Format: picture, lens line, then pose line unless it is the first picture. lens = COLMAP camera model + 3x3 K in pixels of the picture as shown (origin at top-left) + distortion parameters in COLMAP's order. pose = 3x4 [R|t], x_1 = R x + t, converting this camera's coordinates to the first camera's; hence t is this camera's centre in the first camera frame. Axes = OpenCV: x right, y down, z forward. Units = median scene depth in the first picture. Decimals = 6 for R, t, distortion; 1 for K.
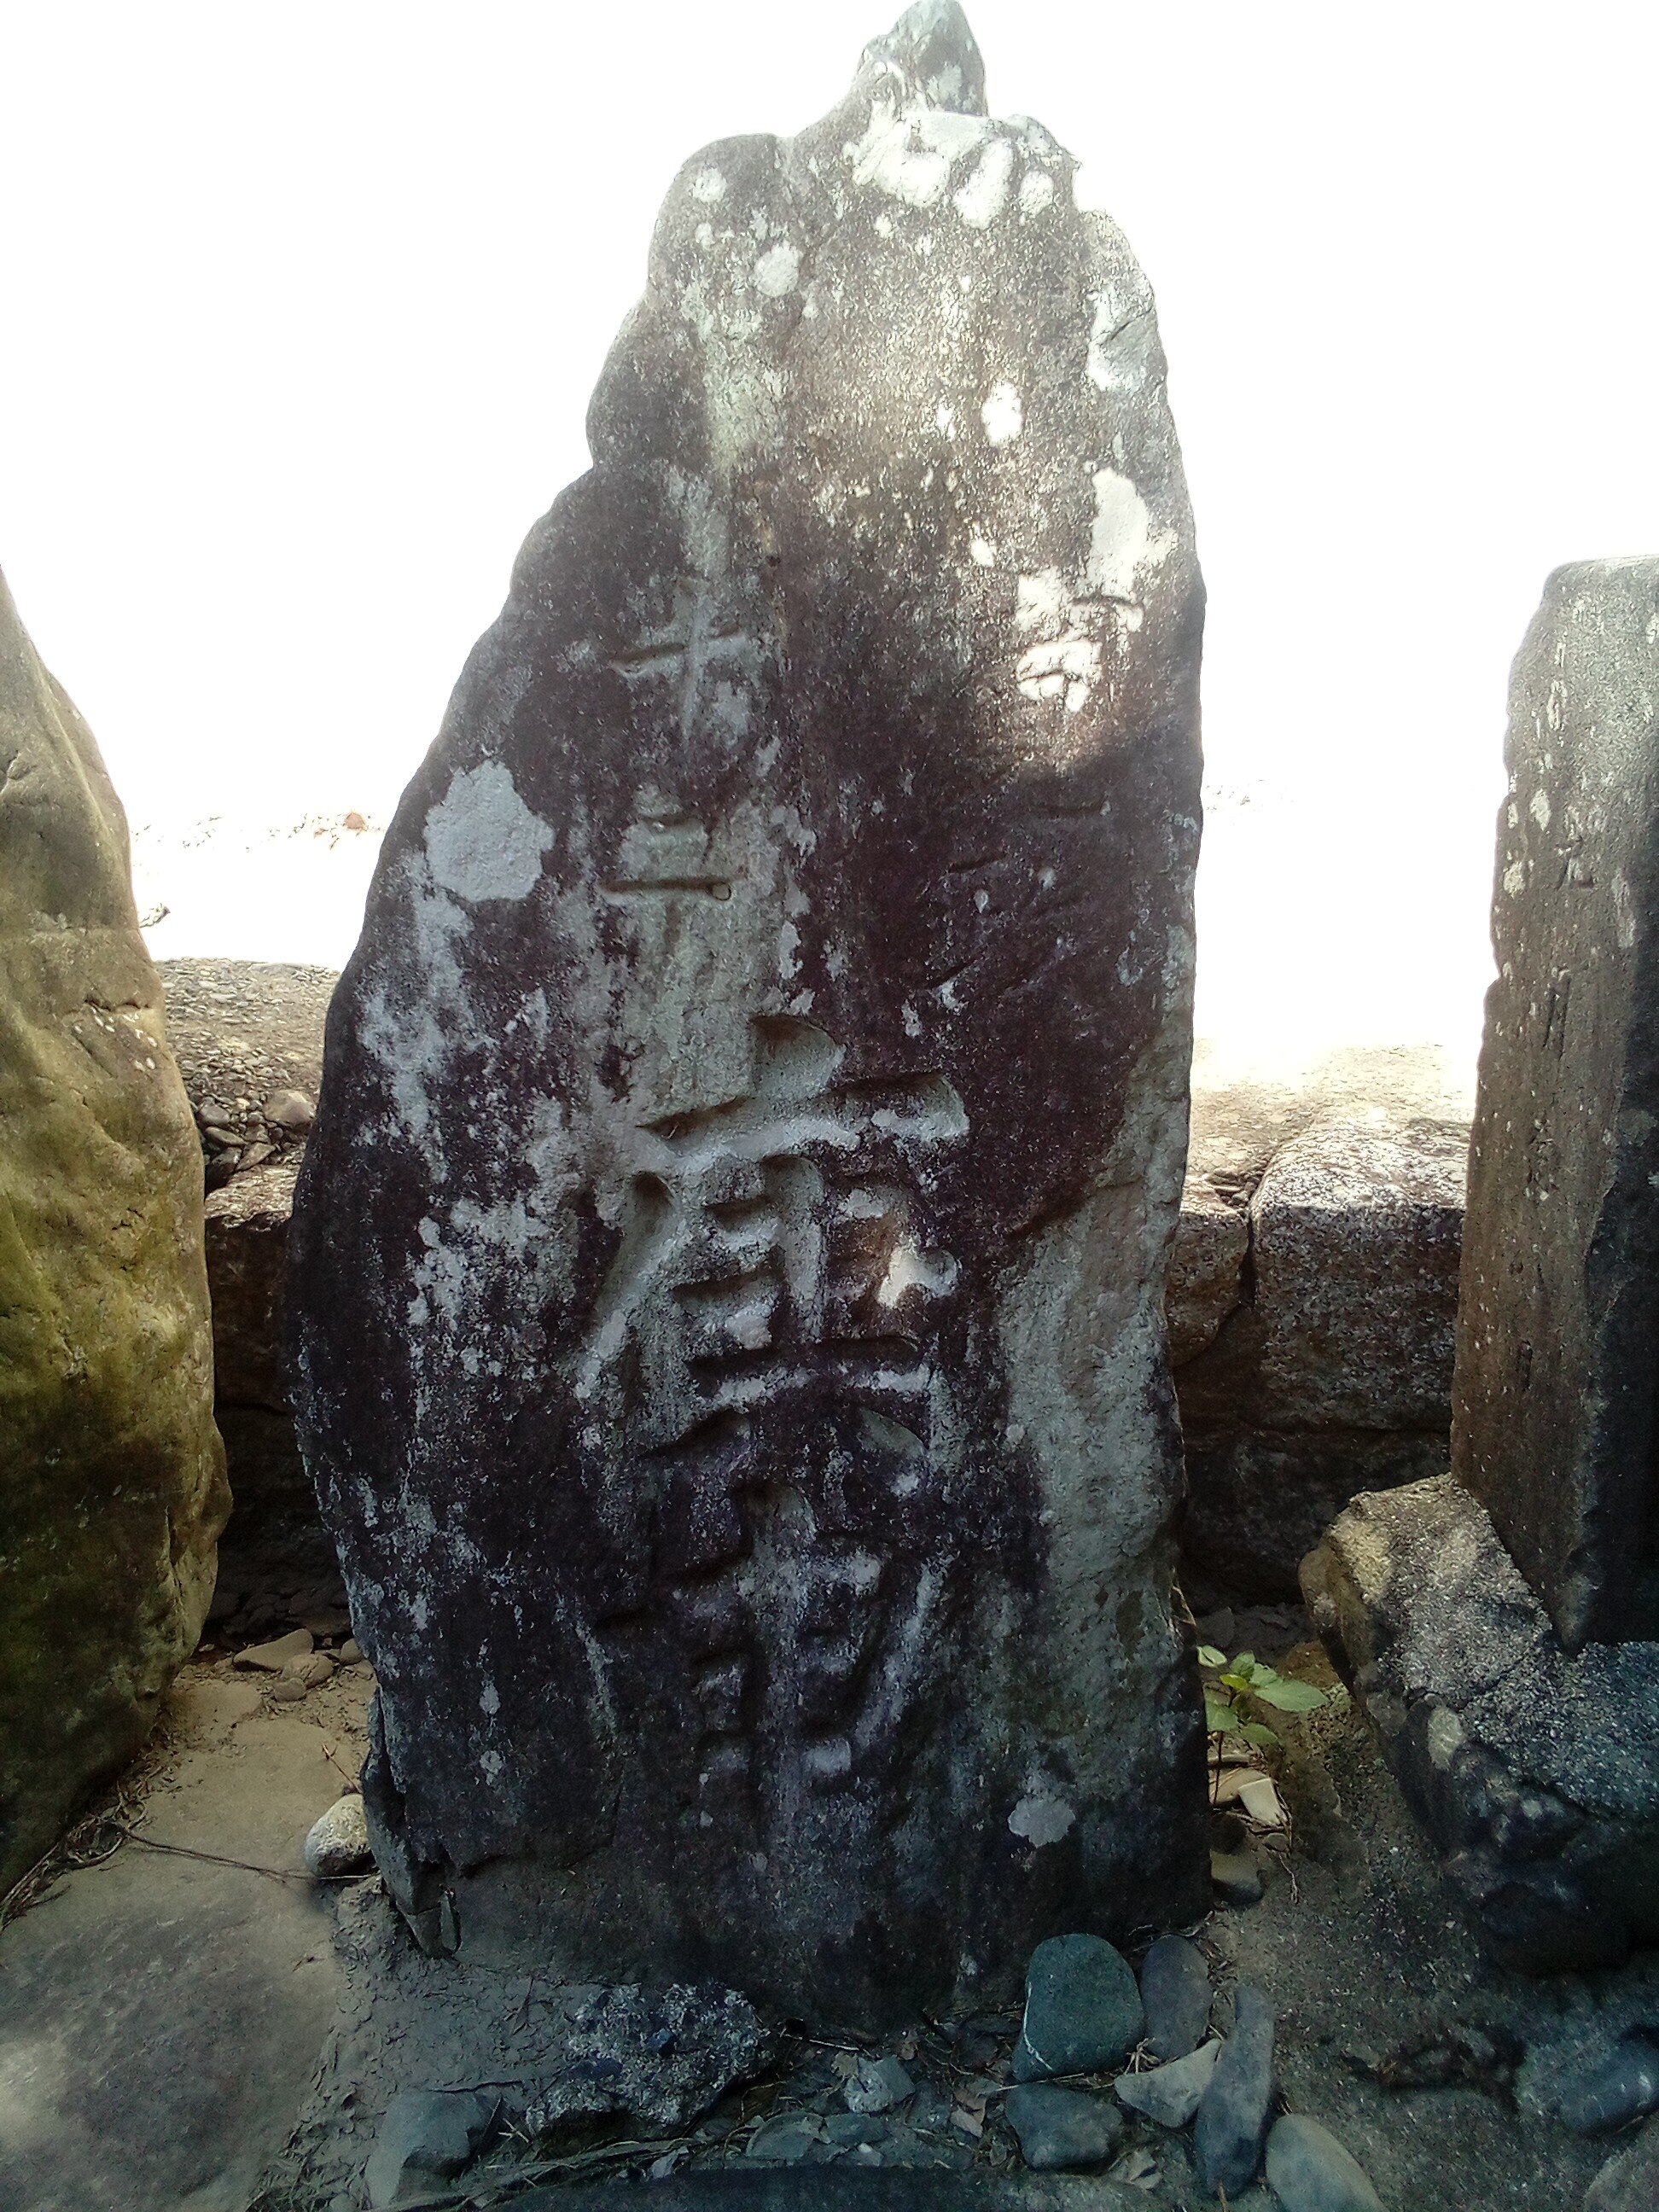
lens RADIAL K [[1913.9, 0, 829.5], [0, 1913.9, 1106.0], [0, 0, 1]] dist [0.069887, -0.141607]
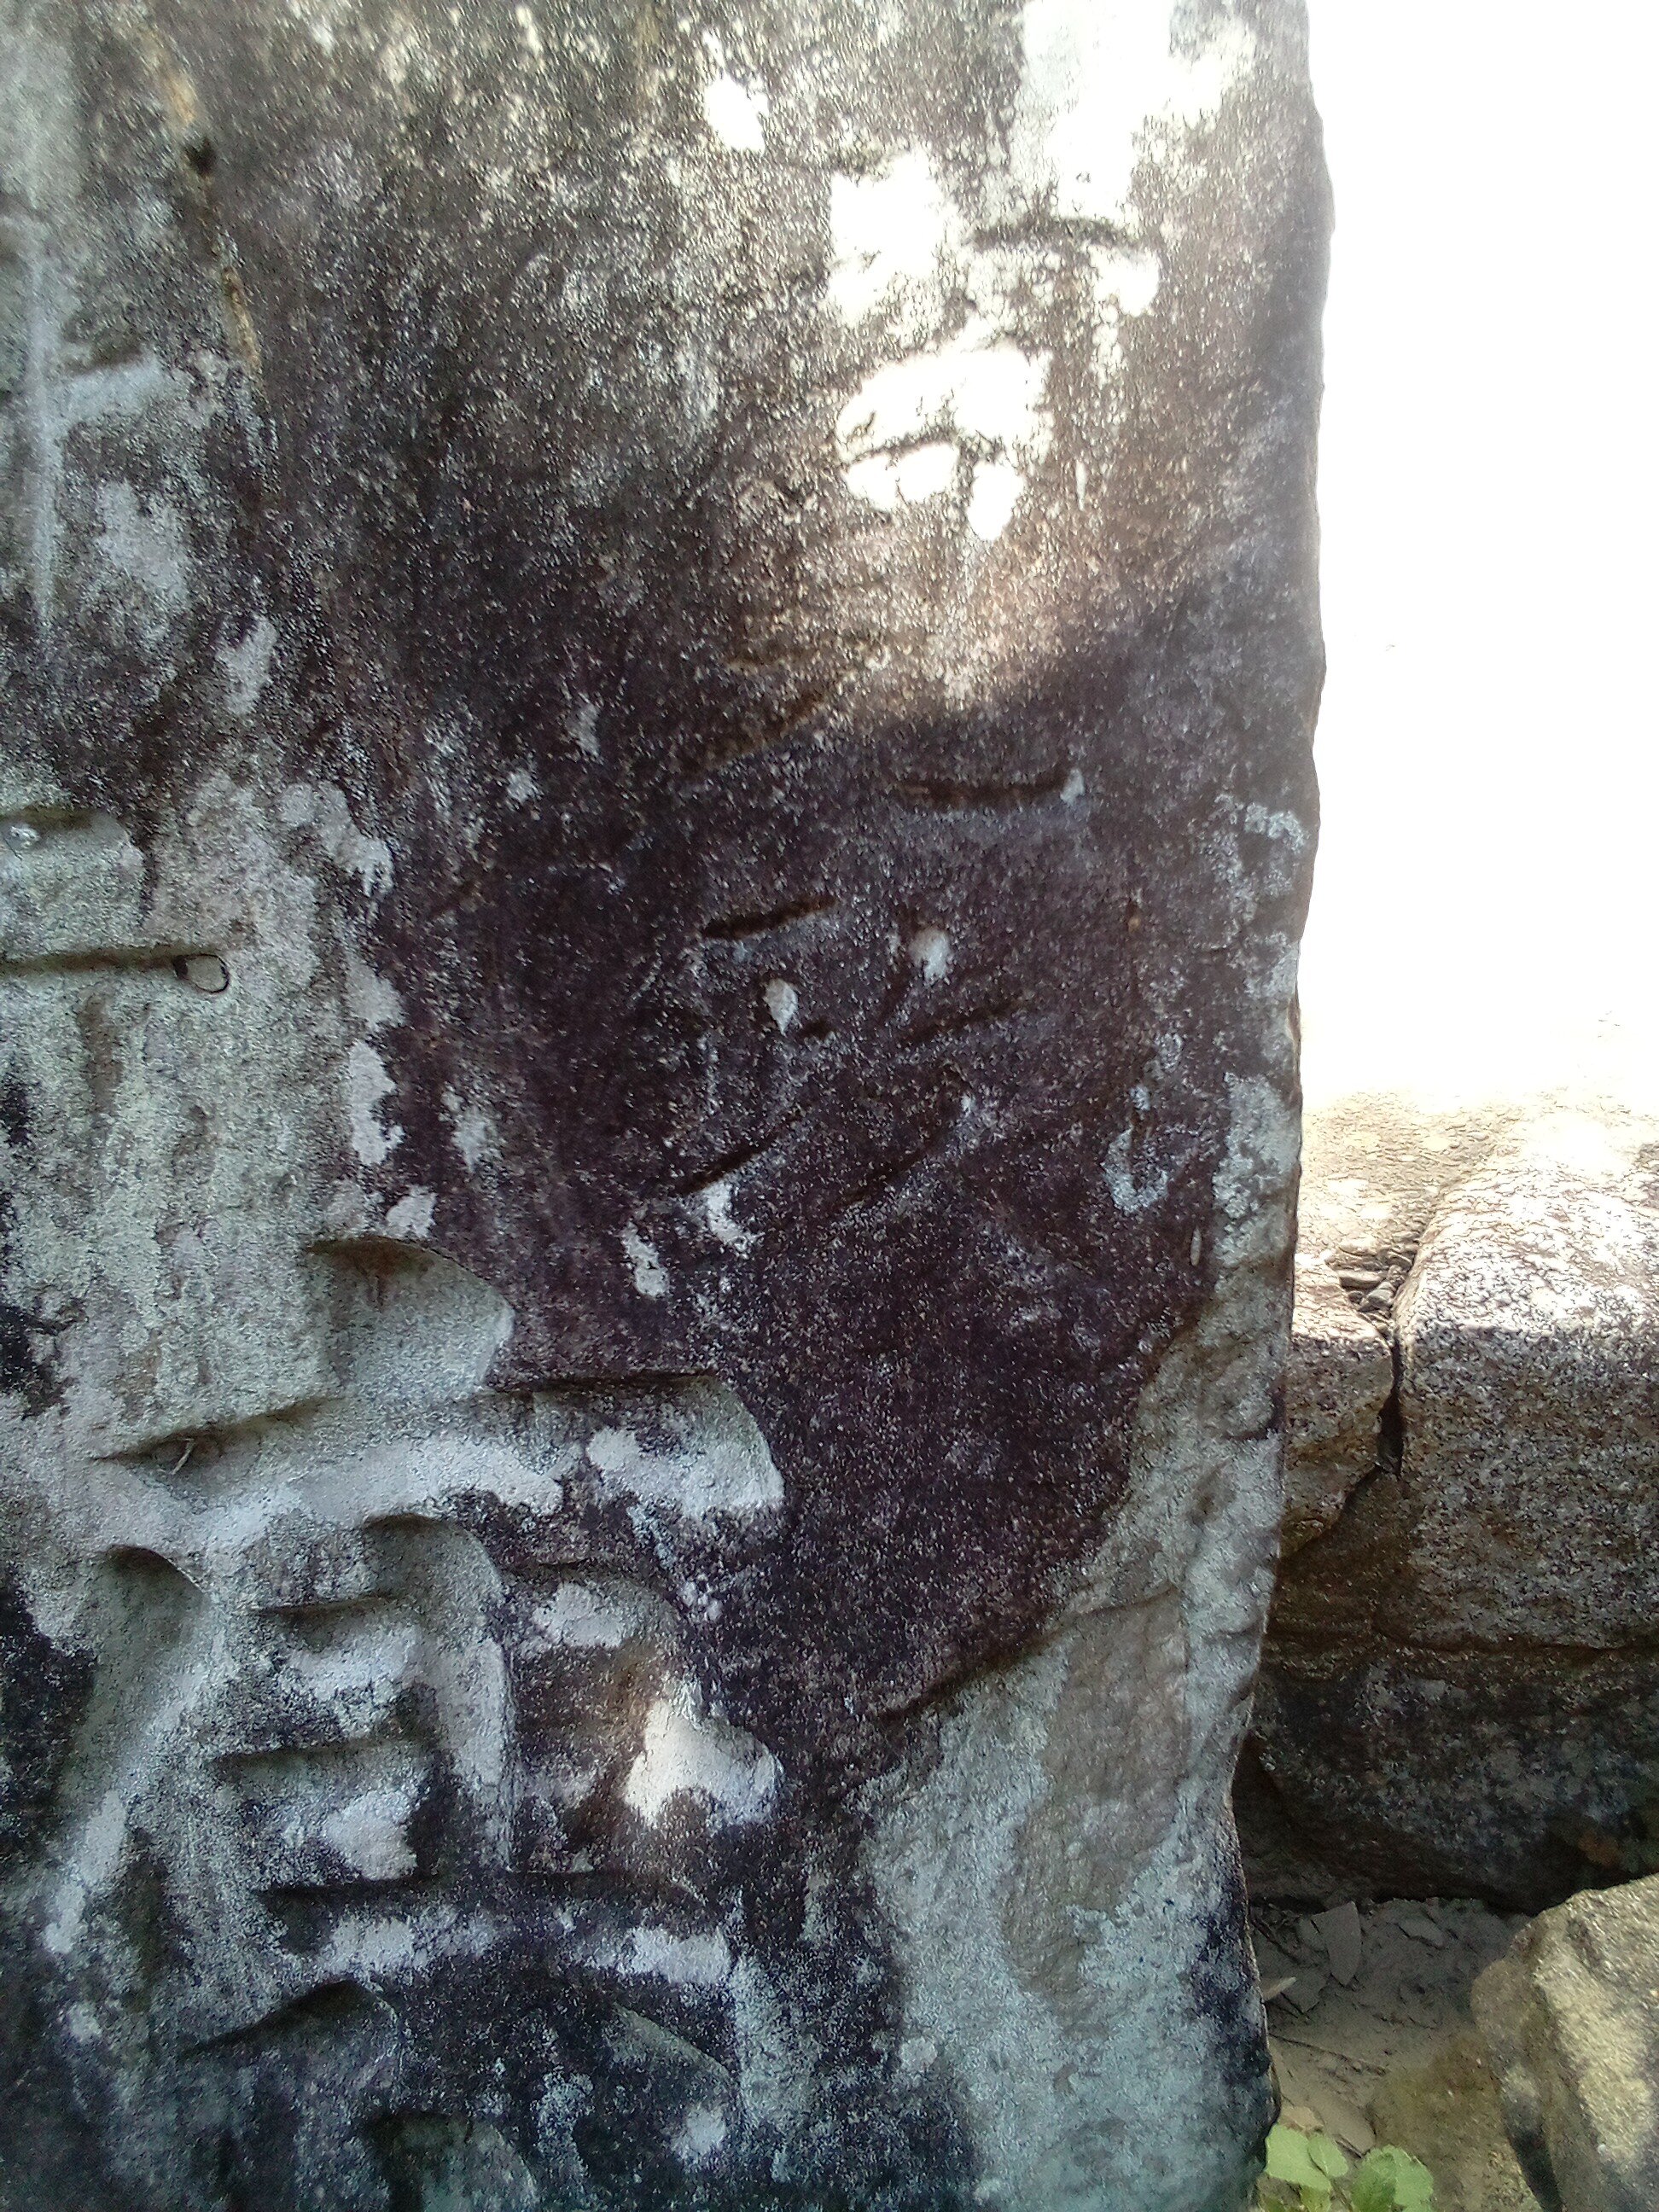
lens RADIAL K [[1913.9, 0, 829.5], [0, 1913.9, 1106.0], [0, 0, 1]] dist [0.069887, -0.141607]
pose [[0.998068, -0.004630, -0.061958, 0.113186], [0.009959, 0.996246, 0.085992, -0.118770], [0.061327, -0.086443, 0.994367, 0.570908]]
